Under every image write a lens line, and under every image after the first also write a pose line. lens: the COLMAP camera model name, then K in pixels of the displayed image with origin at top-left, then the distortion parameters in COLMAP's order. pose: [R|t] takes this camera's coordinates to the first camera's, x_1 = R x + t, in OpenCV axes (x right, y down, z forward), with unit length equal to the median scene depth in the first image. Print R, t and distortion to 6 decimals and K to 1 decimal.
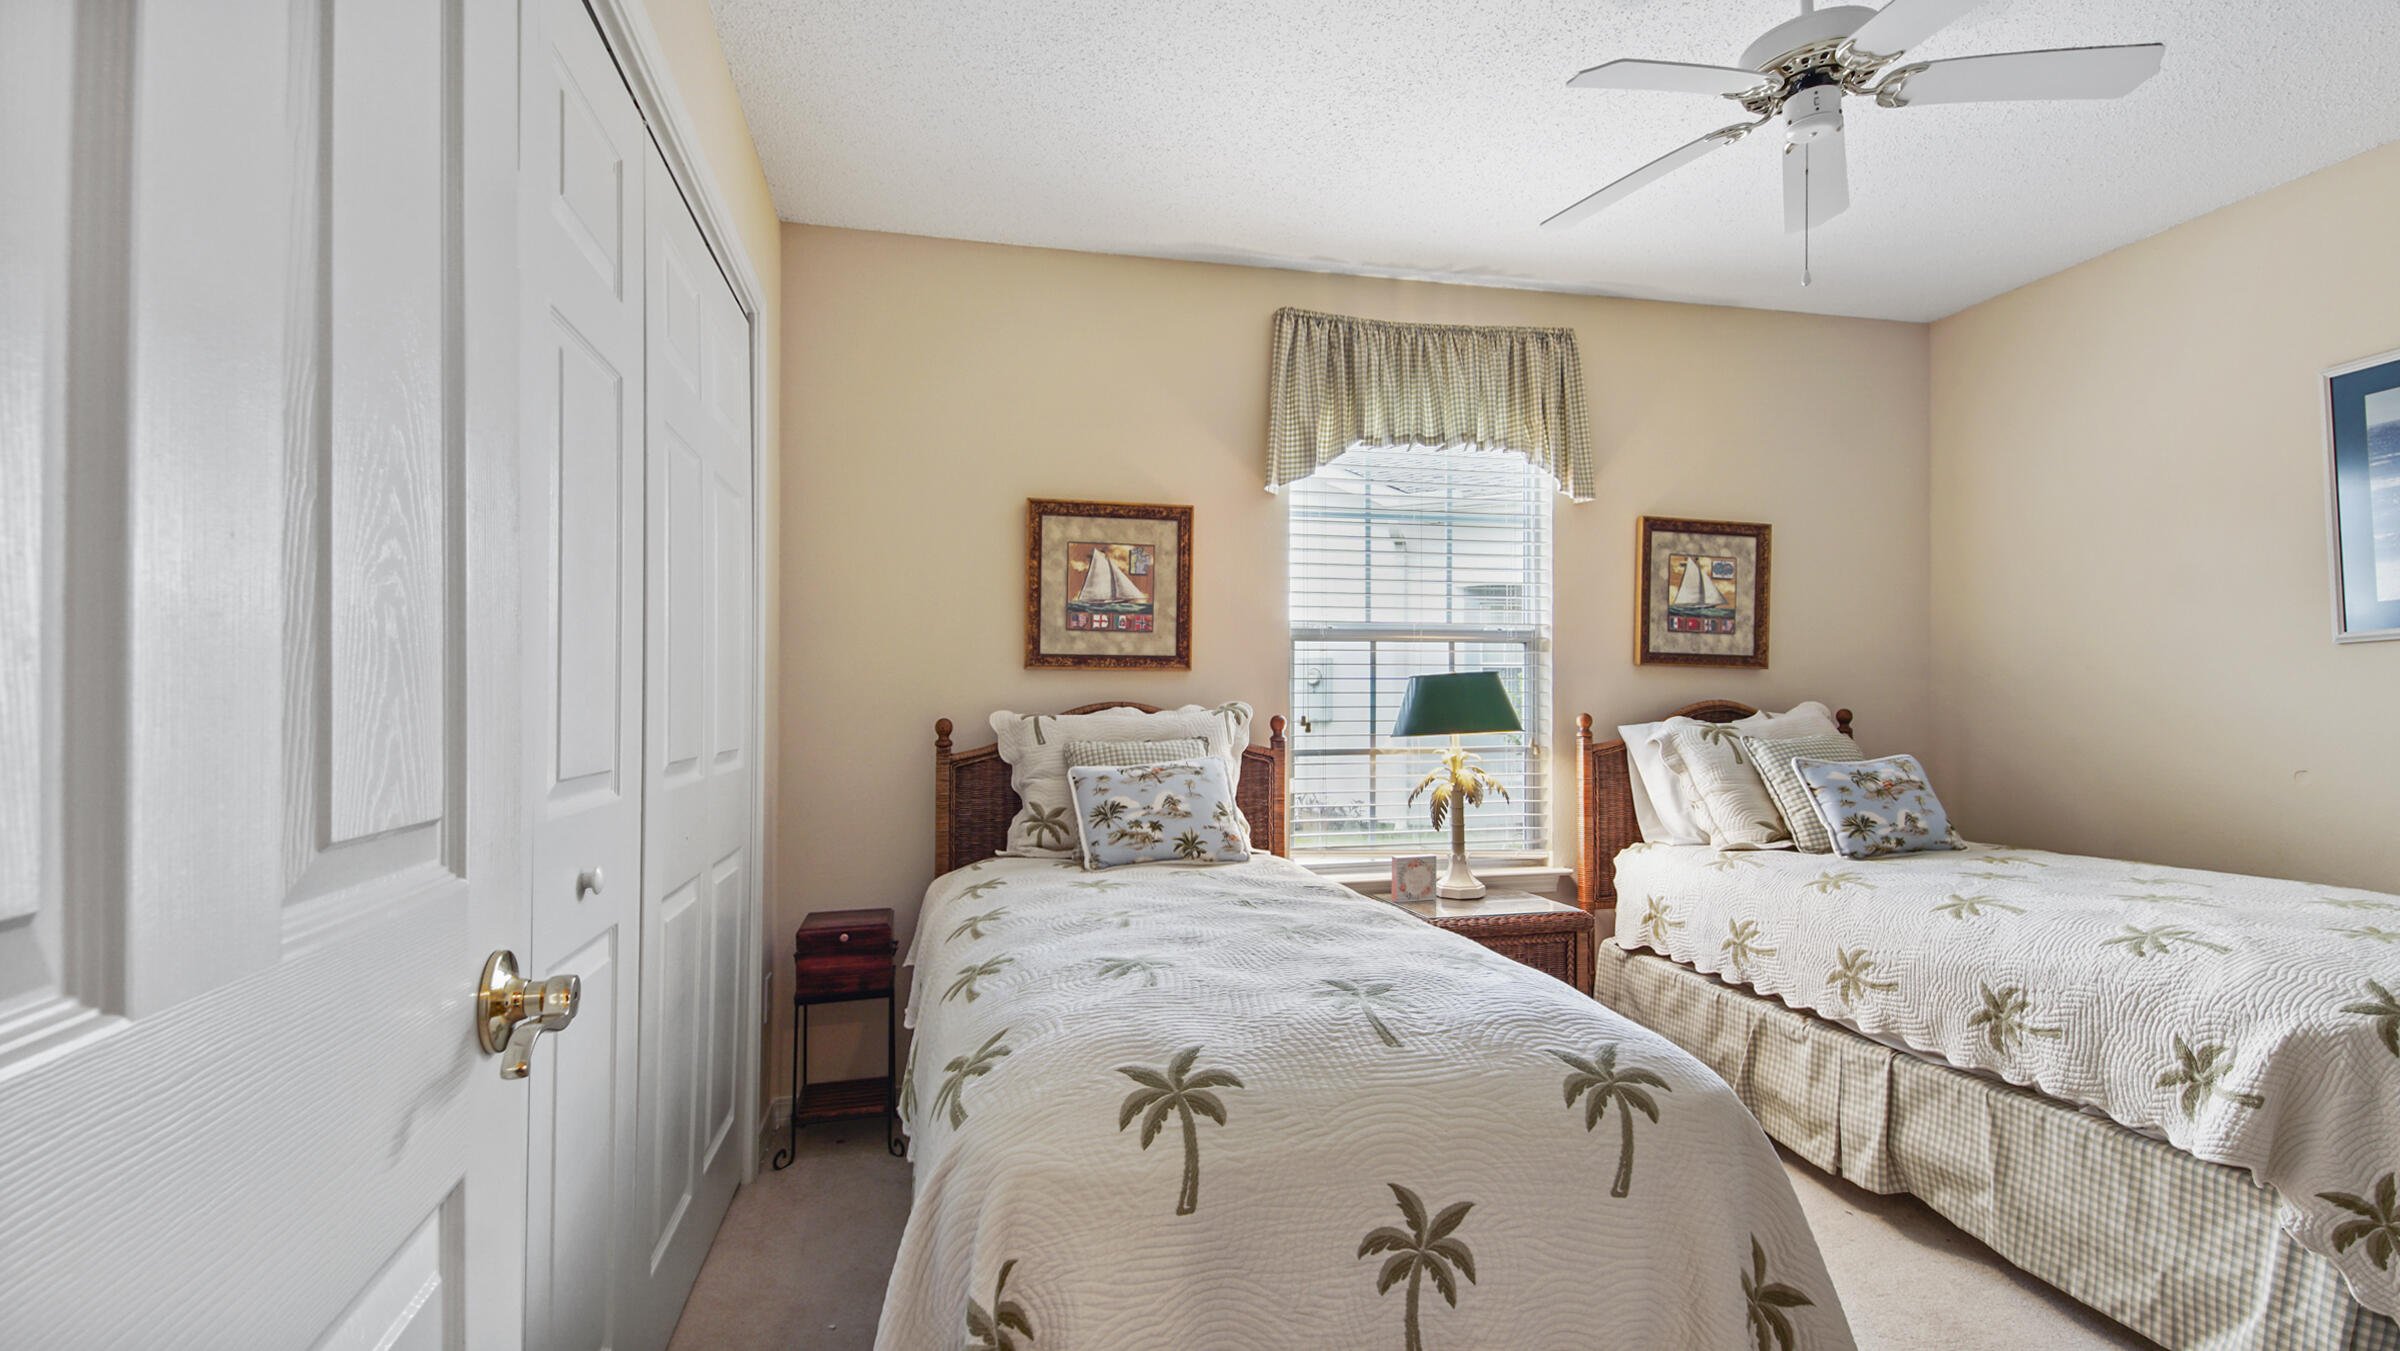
lens RADIAL K [[1121.4, 0, 1207.8], [0, 1121.4, 703.9], [0, 0, 1]] dist [0.045380, -0.016358]
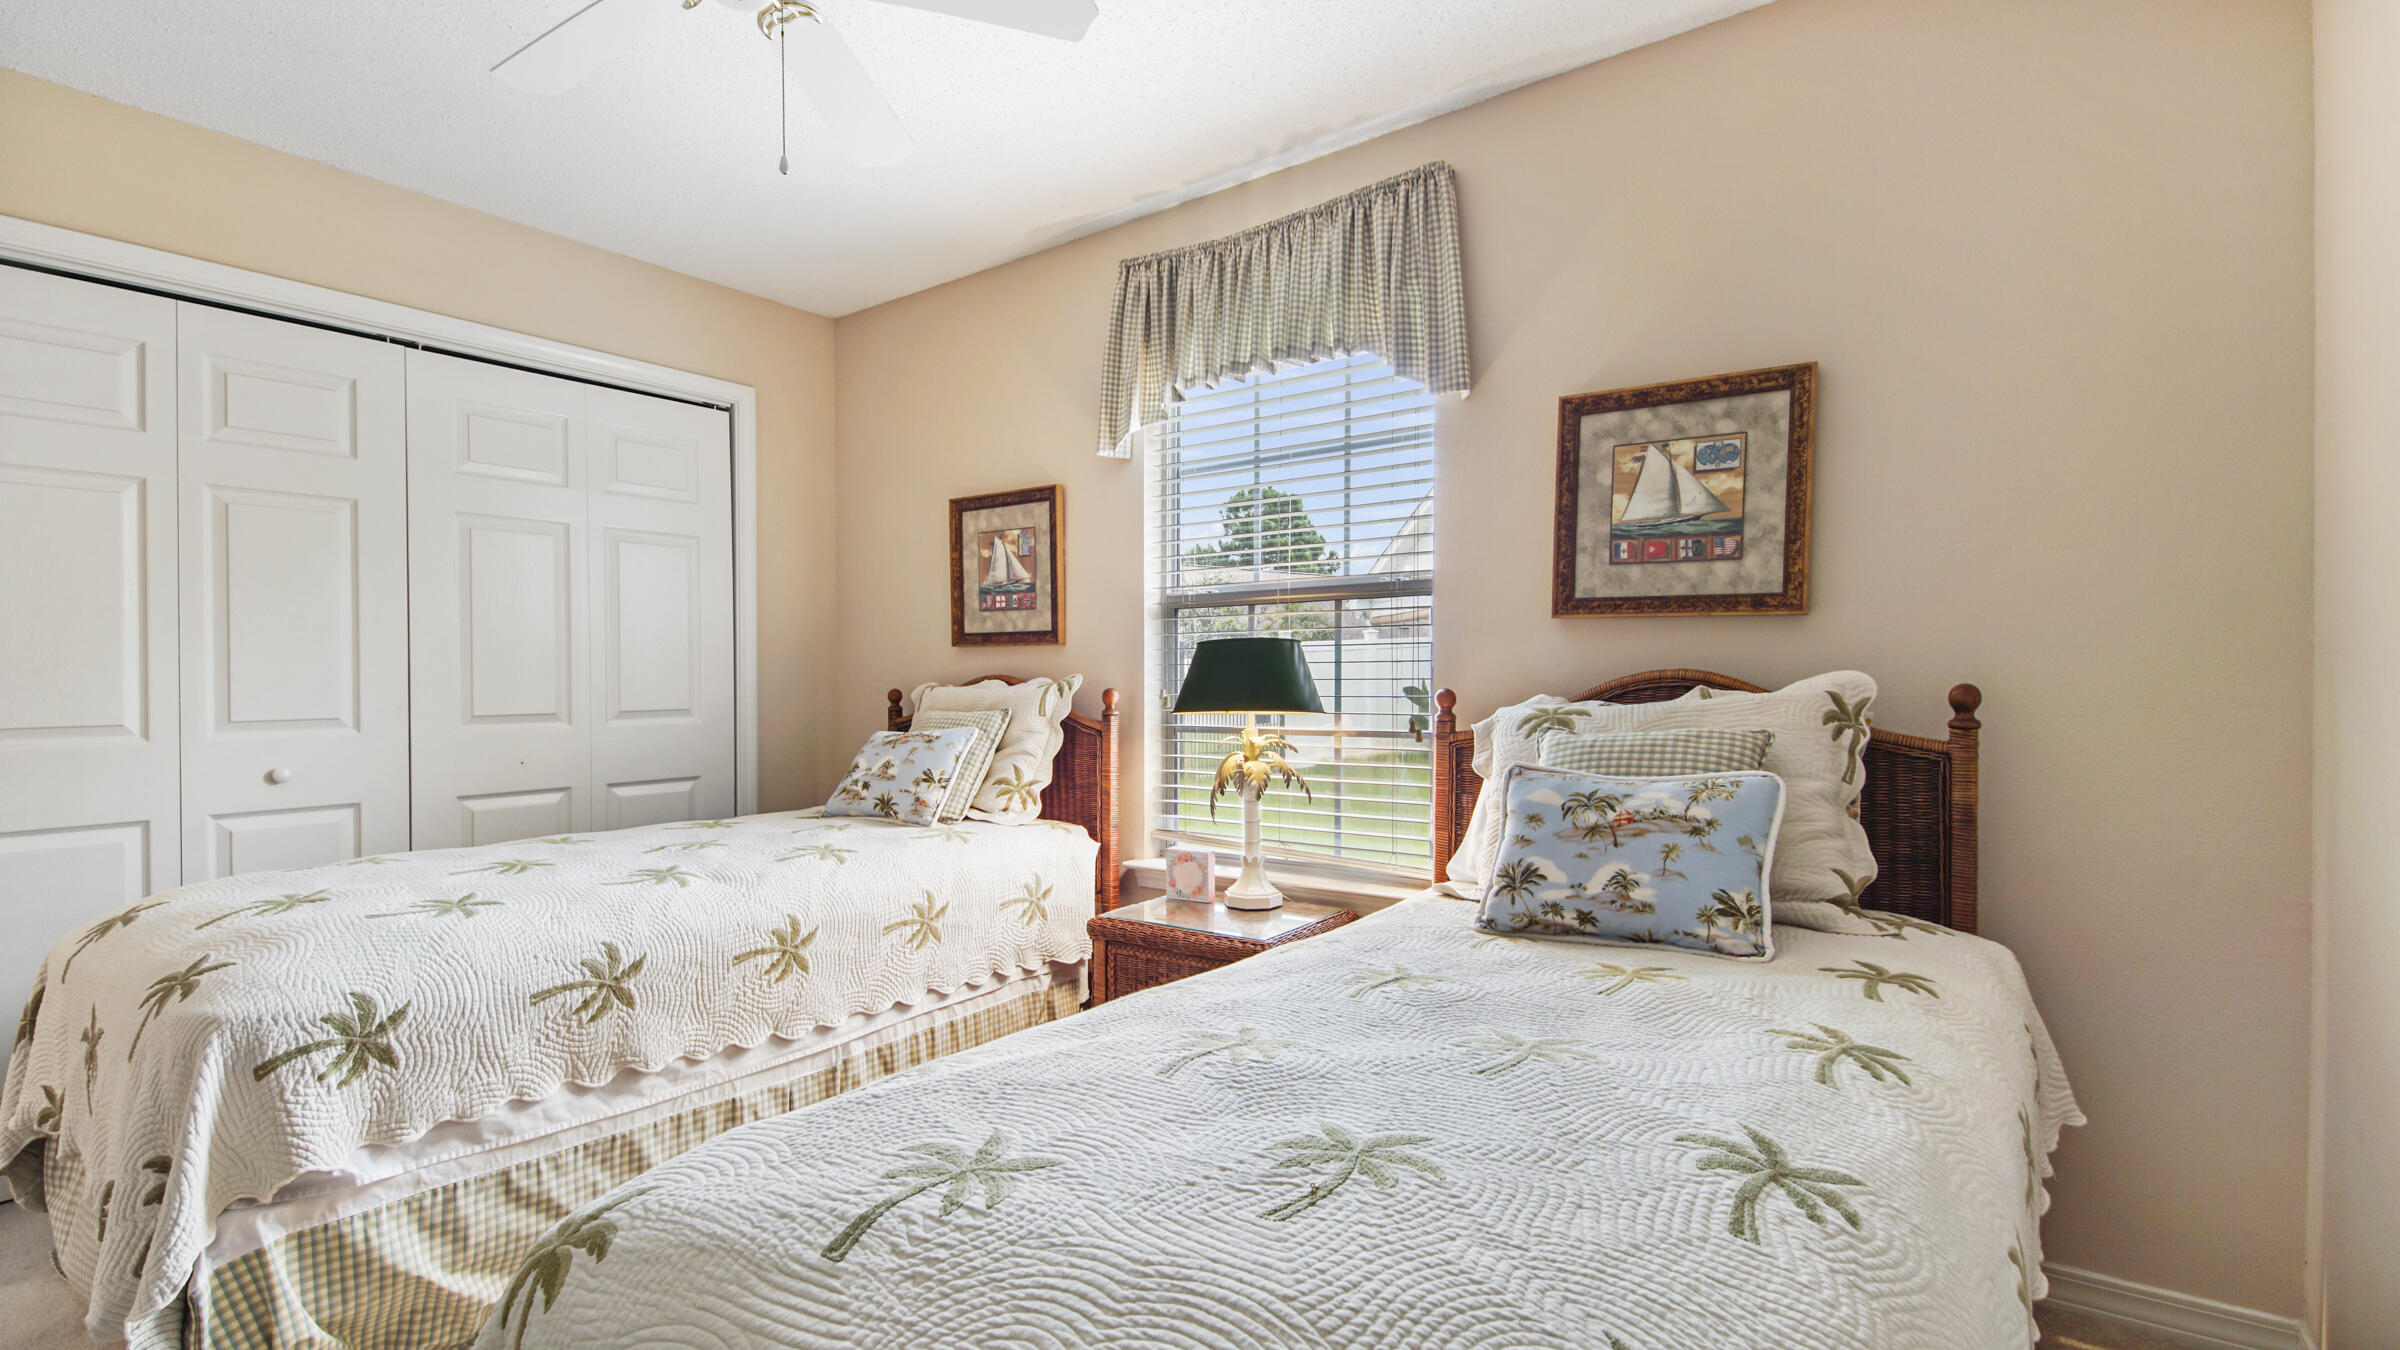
lens RADIAL K [[1082.8, 0, 1201.6], [0, 1082.8, 695.0], [0, 0, 1]] dist [0.034479, -0.024647]
pose [[0.636747, 0.012926, -0.770965, 0.818794], [0.005420, 0.999760, 0.021239, -0.003426], [0.771054, -0.017703, 0.636524, 0.454581]]
